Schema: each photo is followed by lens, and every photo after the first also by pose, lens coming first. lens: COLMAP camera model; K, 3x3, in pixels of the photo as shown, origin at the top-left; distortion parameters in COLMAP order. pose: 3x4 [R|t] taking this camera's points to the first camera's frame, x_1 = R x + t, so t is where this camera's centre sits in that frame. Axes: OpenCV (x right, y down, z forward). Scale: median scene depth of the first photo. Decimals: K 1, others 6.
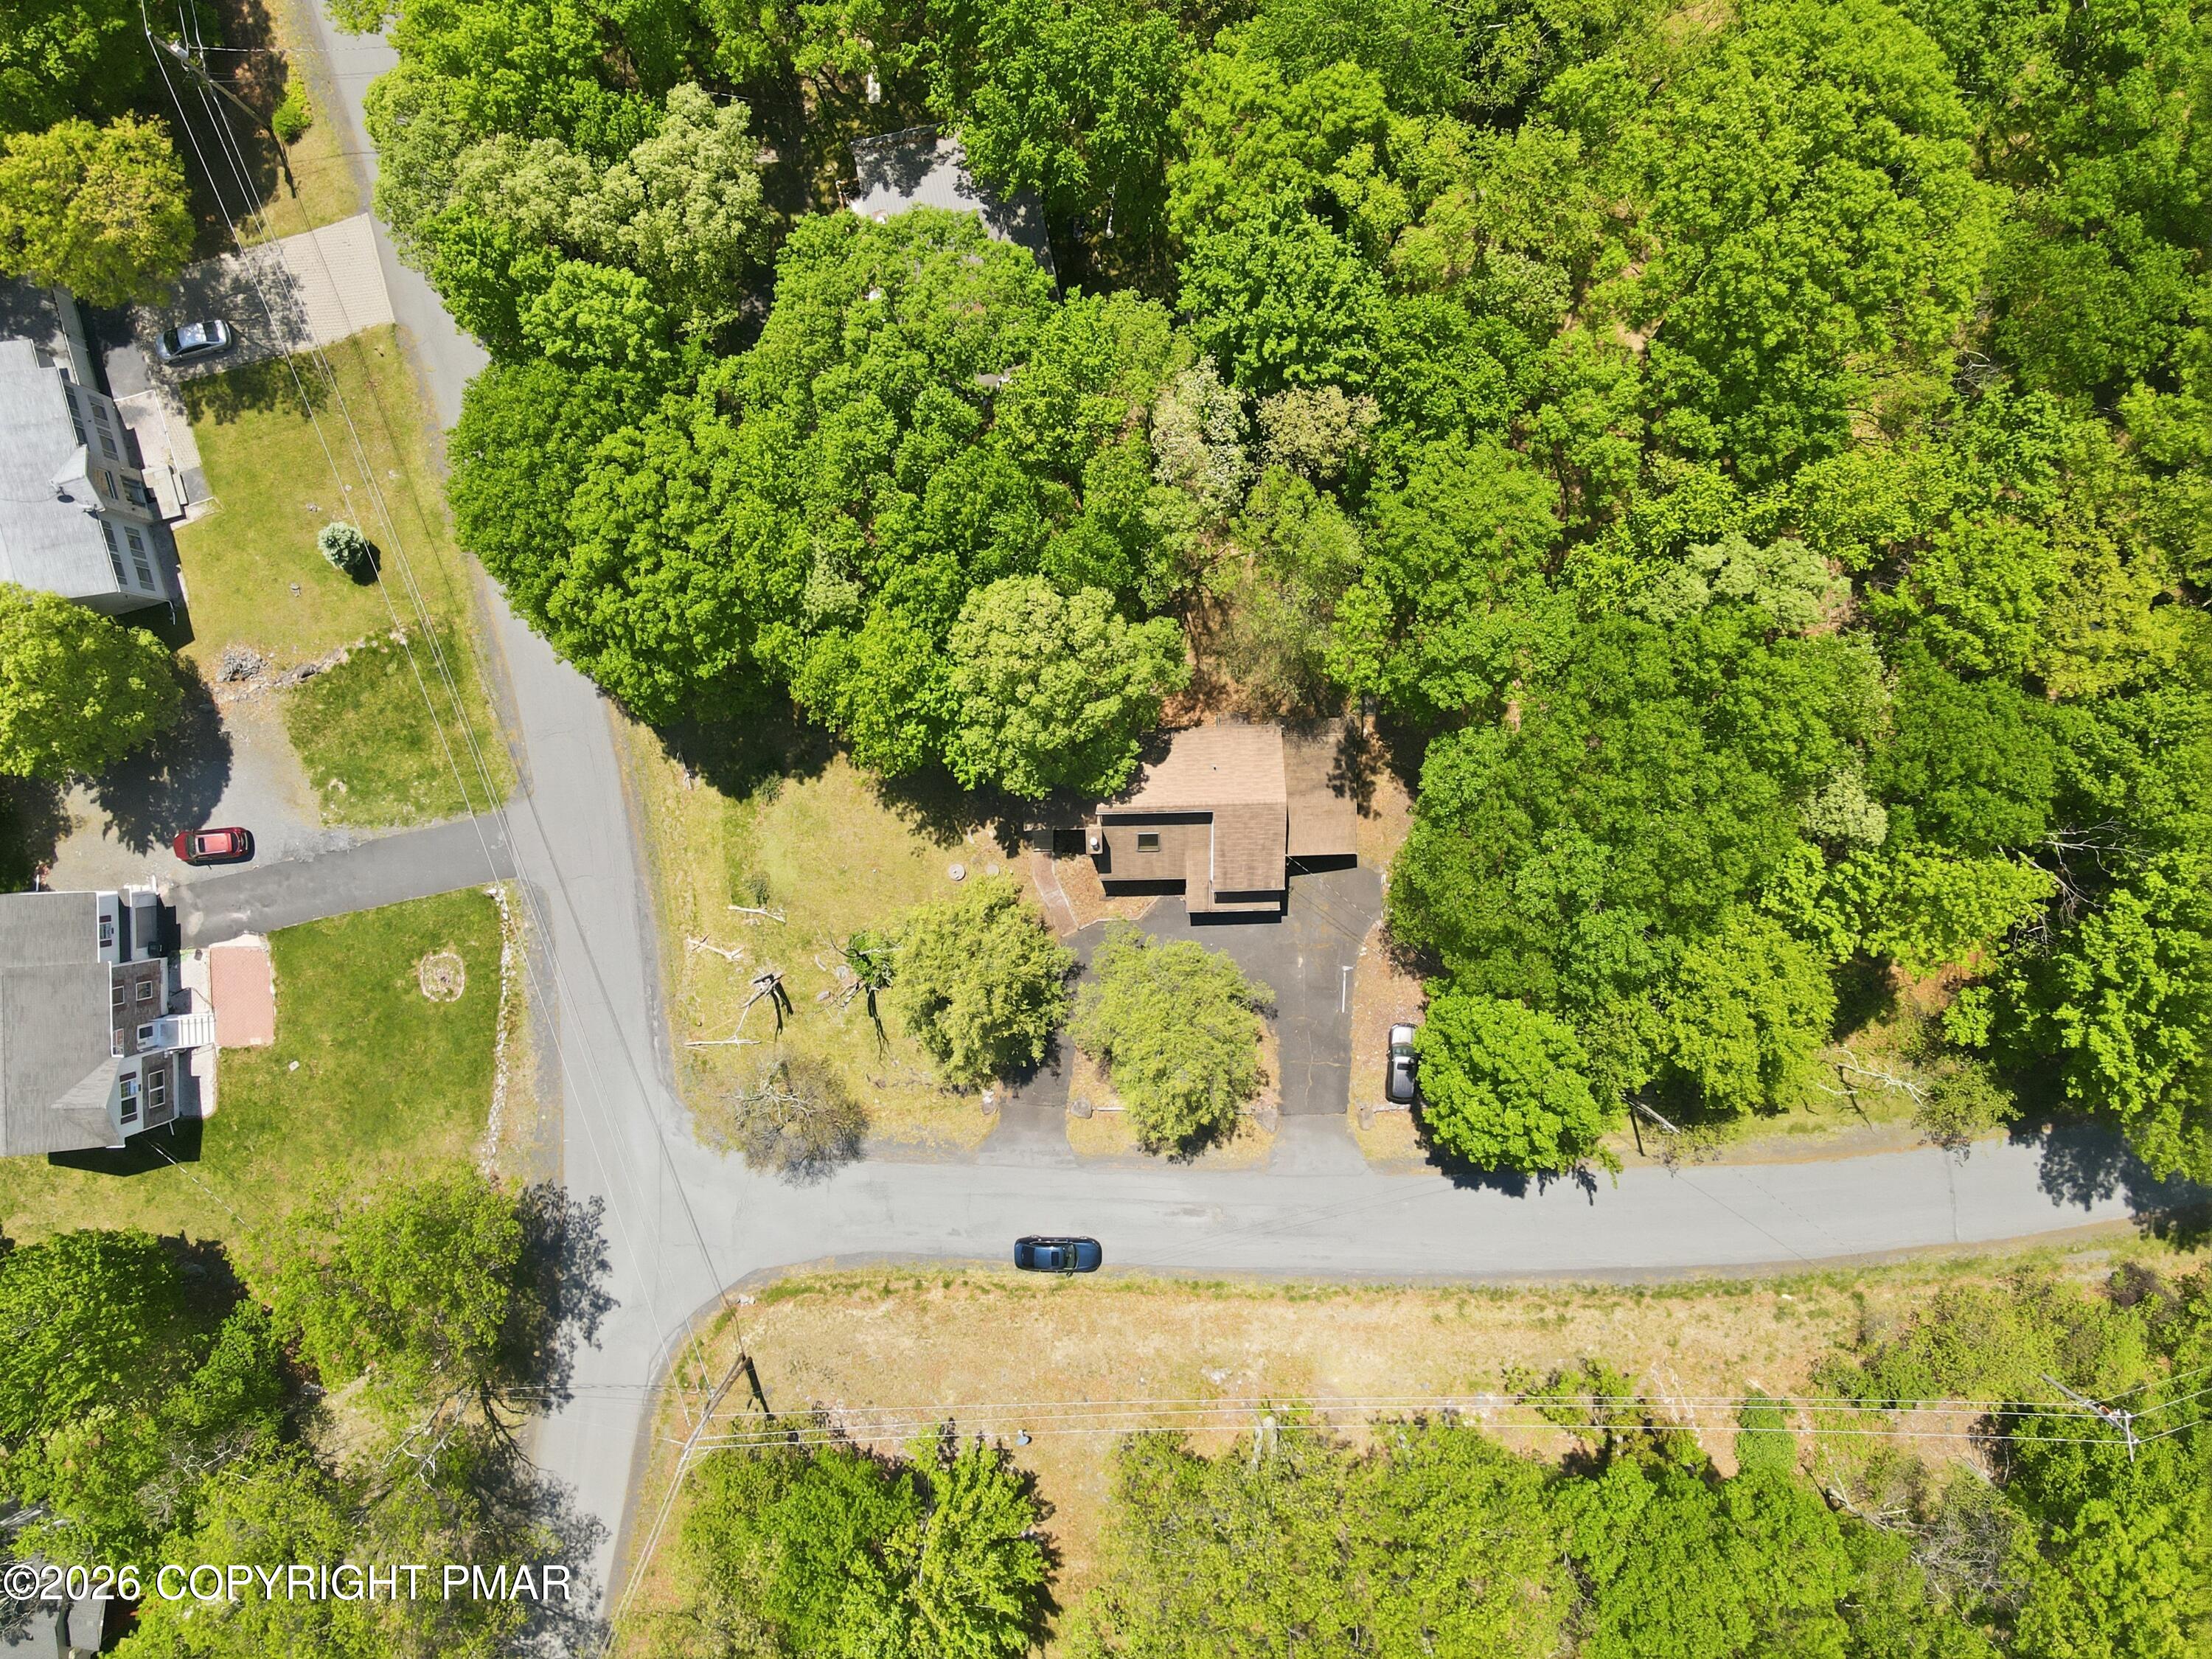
lens RADIAL K [[1607.8, 0, 1106.0], [0, 1607.8, 829.5], [0, 0, 1]] dist [0.003082, -0.006484]
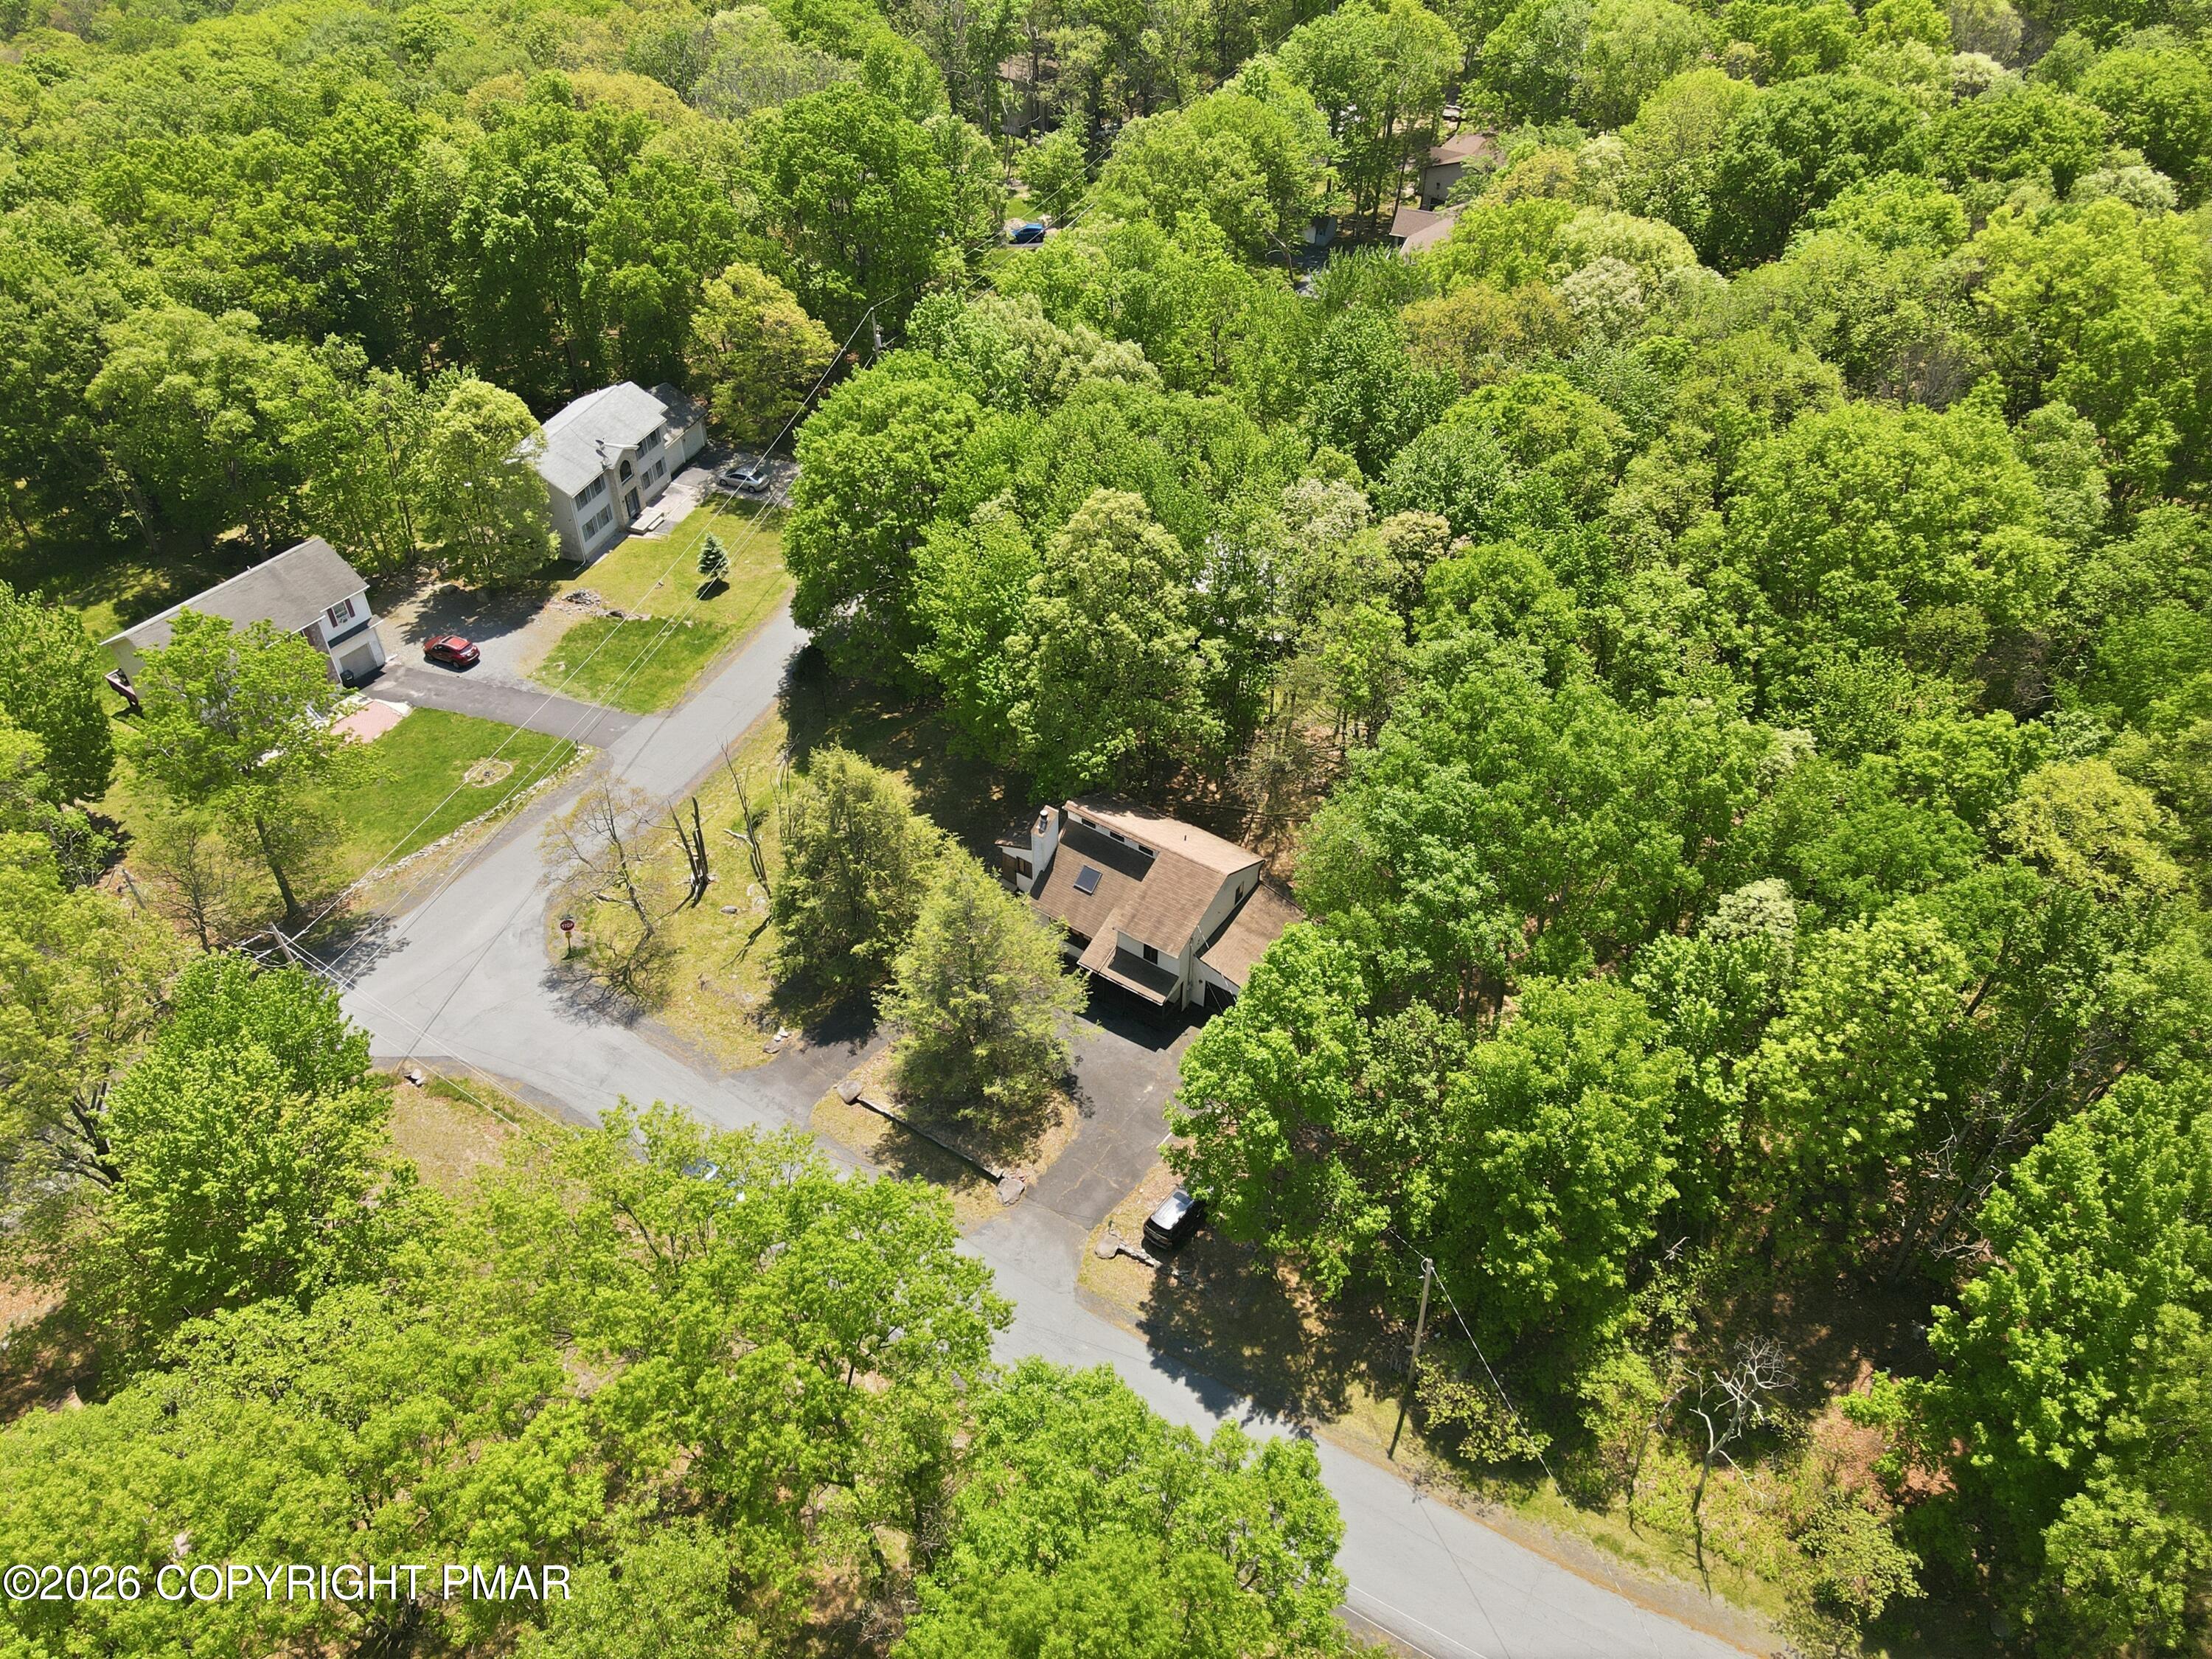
lens RADIAL K [[1607.8, 0, 1106.0], [0, 1607.8, 829.5], [0, 0, 1]] dist [0.003082, -0.006484]
pose [[0.817588, 0.393036, -0.420801, 0.406544], [-0.574752, 0.512901, -0.637646, 0.569767], [-0.034788, 0.763188, 0.645239, 0.312700]]
